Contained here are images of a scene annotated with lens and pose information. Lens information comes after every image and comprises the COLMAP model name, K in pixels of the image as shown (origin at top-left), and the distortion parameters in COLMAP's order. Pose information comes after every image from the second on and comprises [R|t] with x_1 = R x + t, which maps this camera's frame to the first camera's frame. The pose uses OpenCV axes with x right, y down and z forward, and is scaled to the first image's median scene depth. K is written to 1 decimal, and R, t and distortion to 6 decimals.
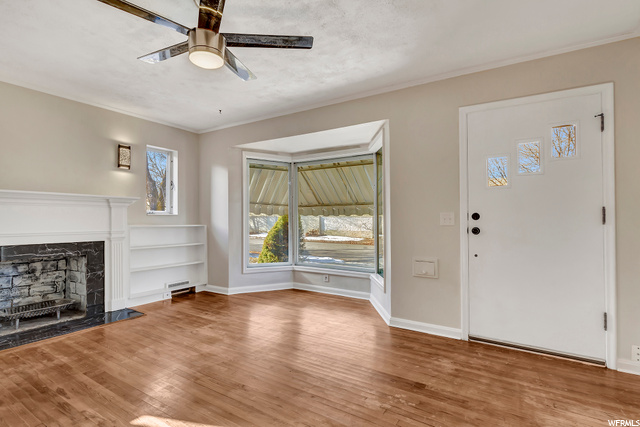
lens RADIAL K [[325.4, 0, 317.6], [0, 325.4, 214.2], [0, 0, 1]] dist [0.000987, 0.000231]
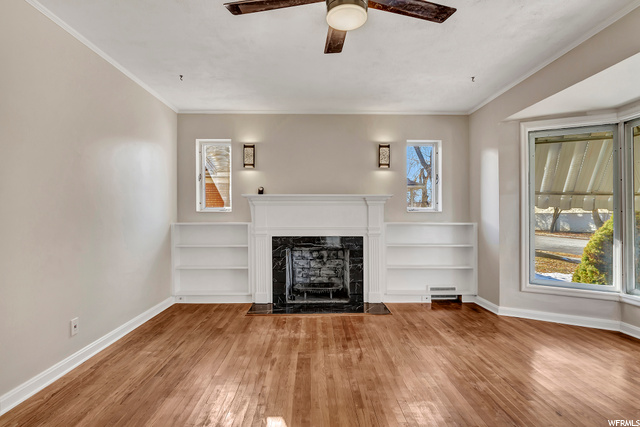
lens RADIAL K [[325.4, 0, 318.8], [0, 325.4, 216.9], [0, 0, 1]] dist [0.000987, 0.000231]
pose [[0.547610, 0.002904, -0.836729, 0.158096], [0.012412, 0.999856, 0.011594, 0.002558], [0.836642, -0.016734, 0.547494, 0.263932]]
